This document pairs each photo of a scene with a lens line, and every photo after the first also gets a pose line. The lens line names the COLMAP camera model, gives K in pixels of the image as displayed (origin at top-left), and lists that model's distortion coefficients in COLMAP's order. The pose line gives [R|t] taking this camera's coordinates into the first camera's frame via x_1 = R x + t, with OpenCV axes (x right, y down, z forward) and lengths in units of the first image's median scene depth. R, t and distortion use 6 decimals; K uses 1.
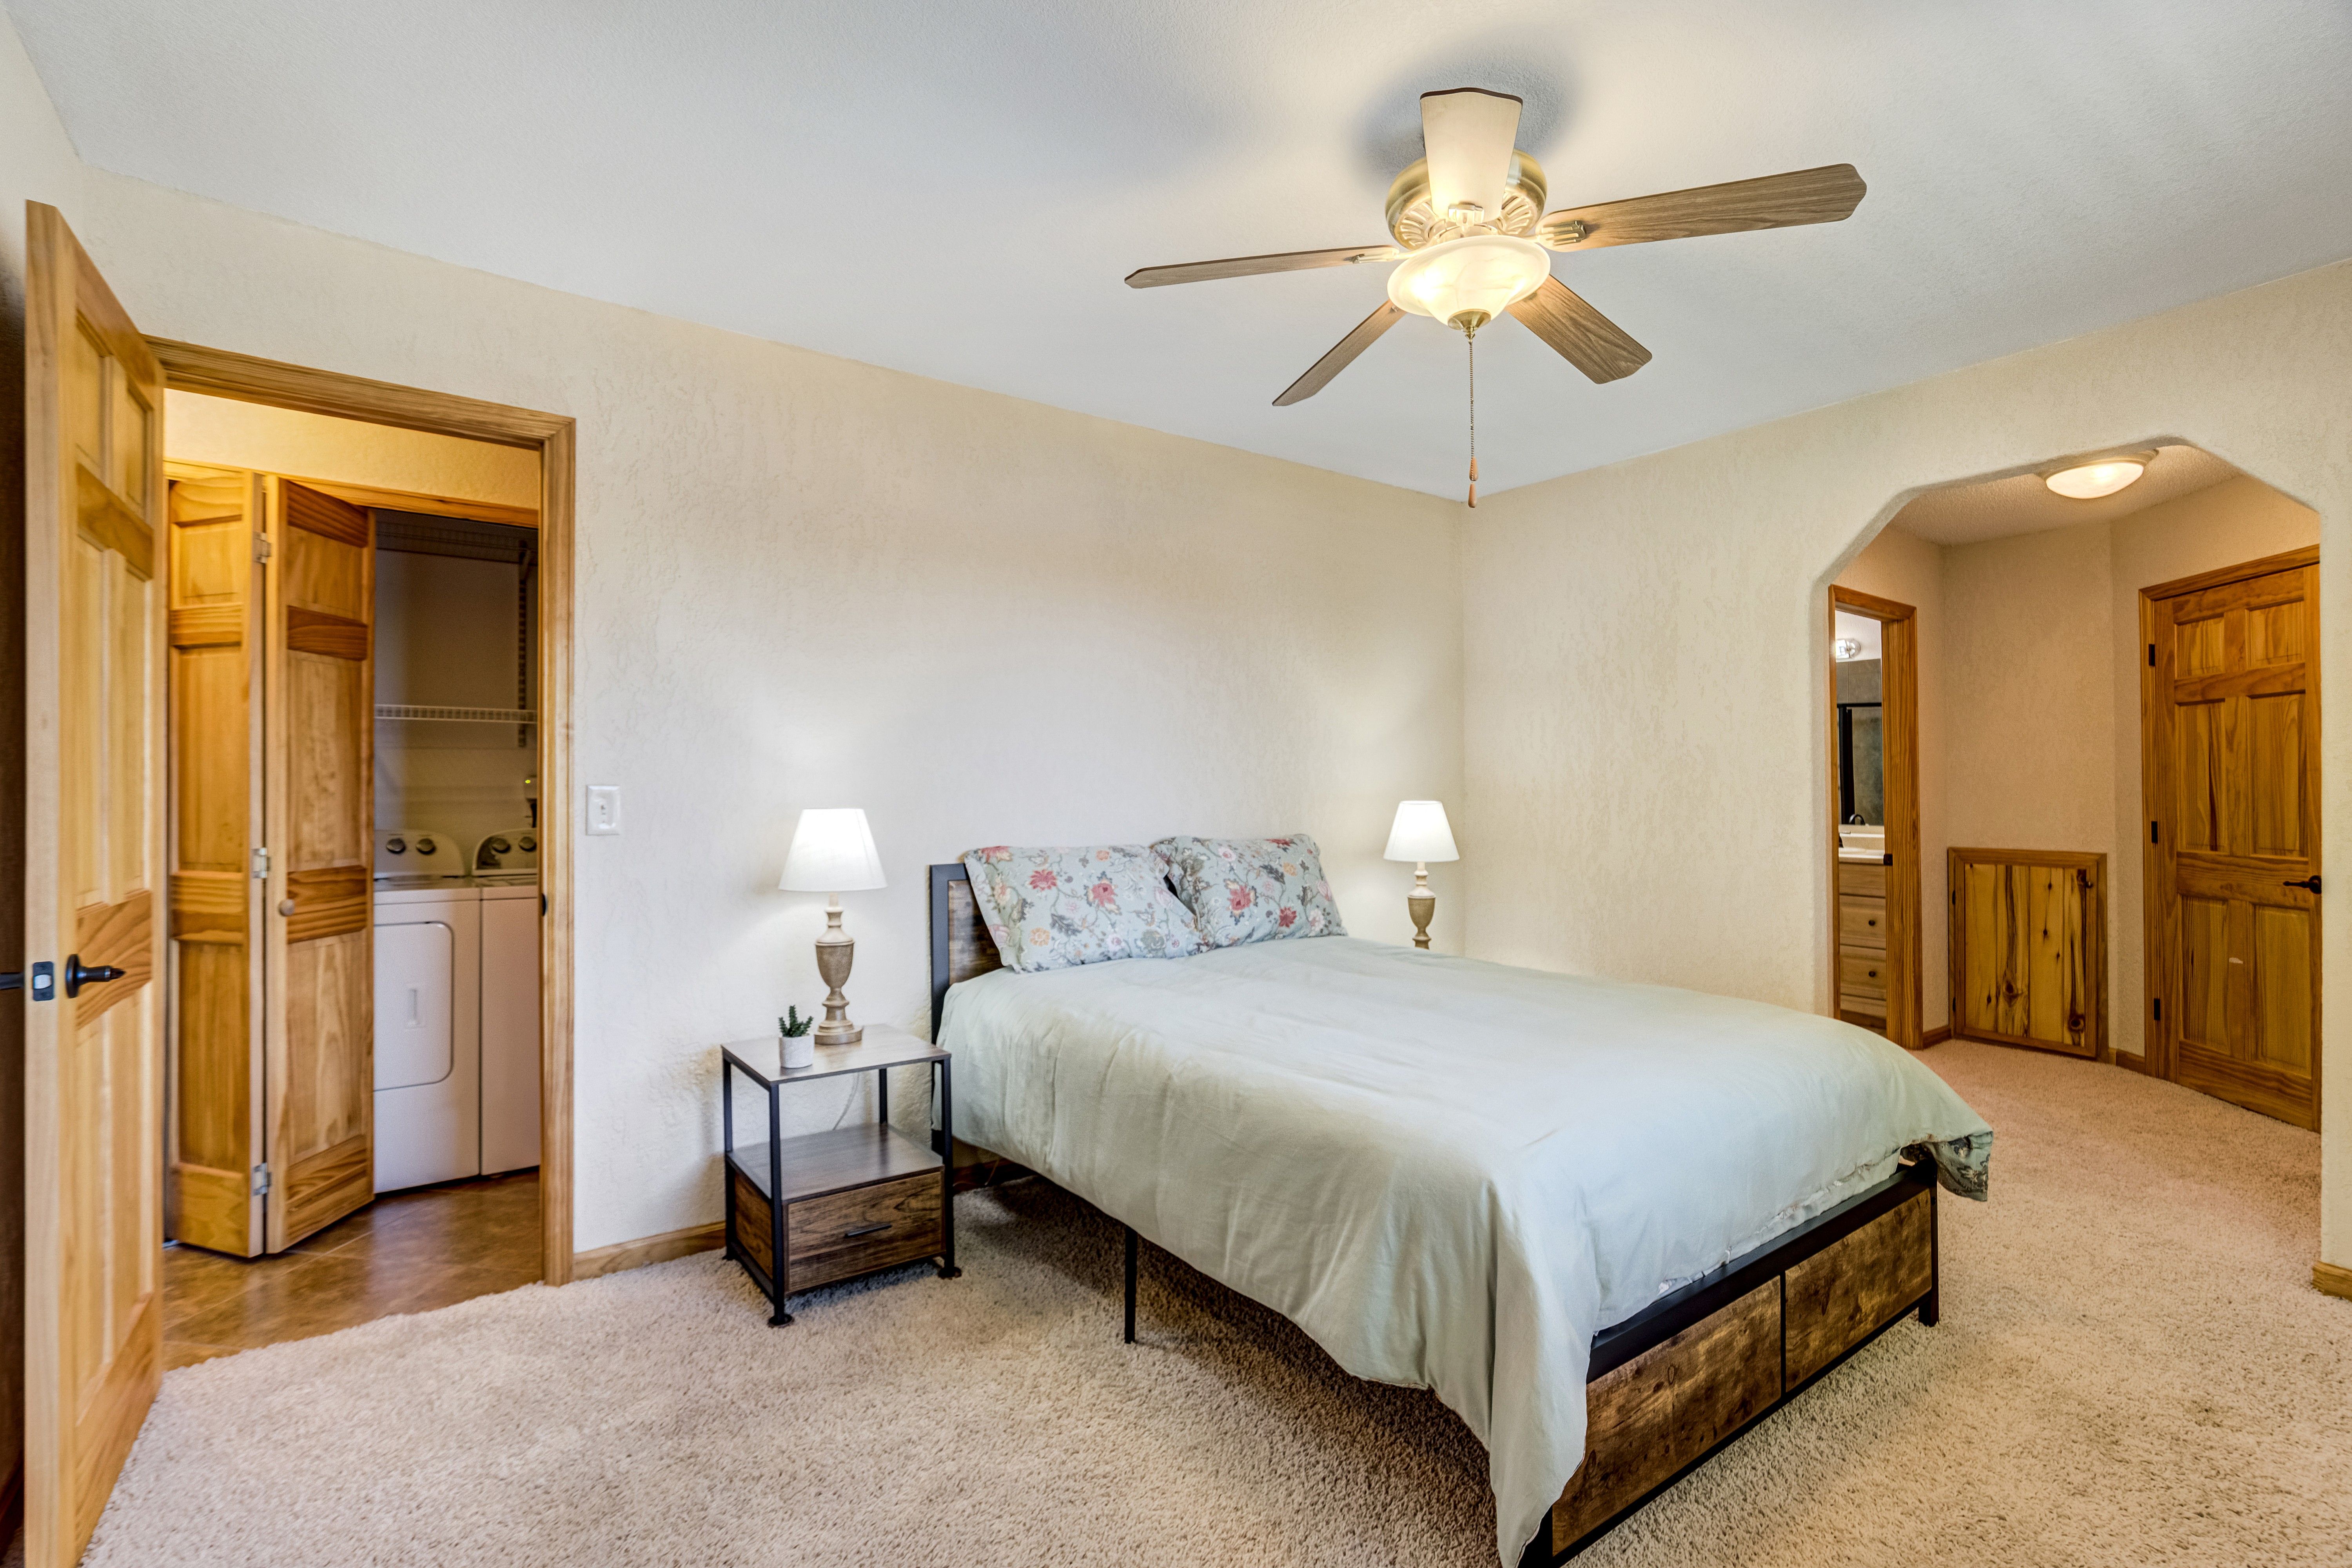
lens RADIAL K [[1087.1, 0, 1172.4], [0, 1087.1, 772.2], [0, 0, 1]] dist [-0.050769, 0.019595]
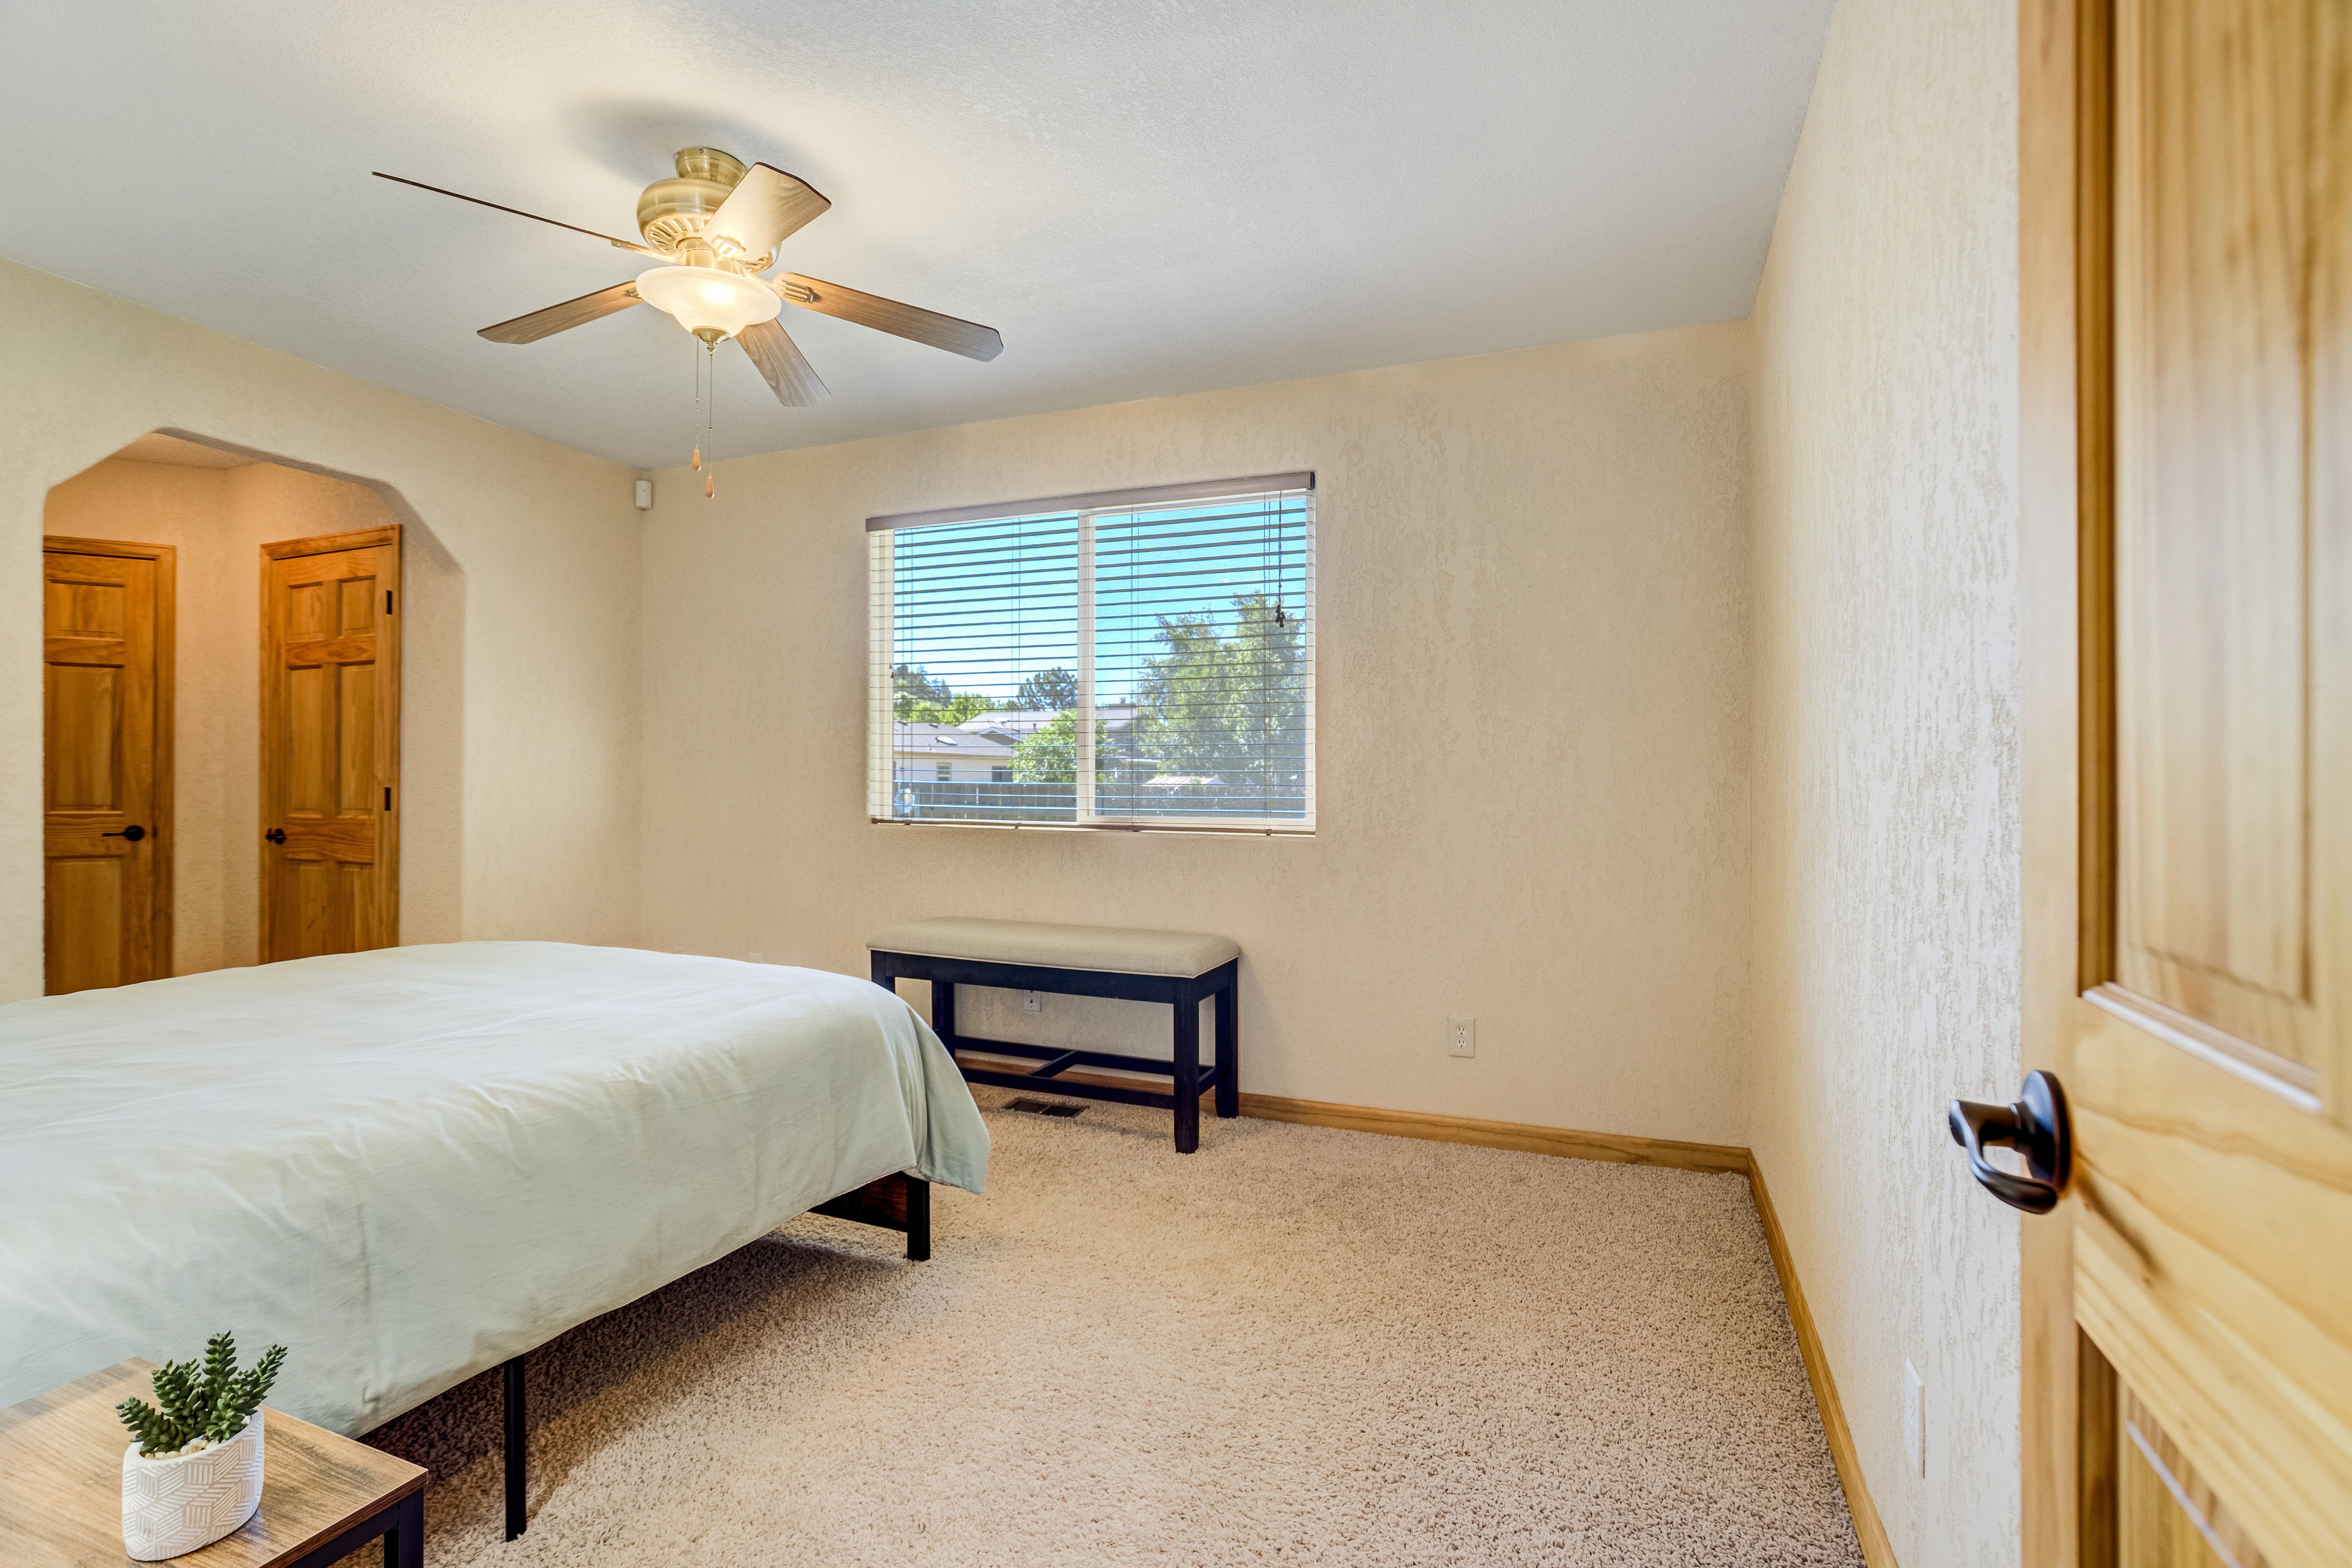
lens RADIAL K [[1087.1, 0, 1172.4], [0, 1087.1, 772.2], [0, 0, 1]] dist [-0.050769, 0.019595]
pose [[-0.499200, -0.004475, 0.866475, -0.494244], [-0.022971, 0.999704, -0.008071, 0.021782], [-0.866182, -0.023933, -0.499155, 0.576186]]
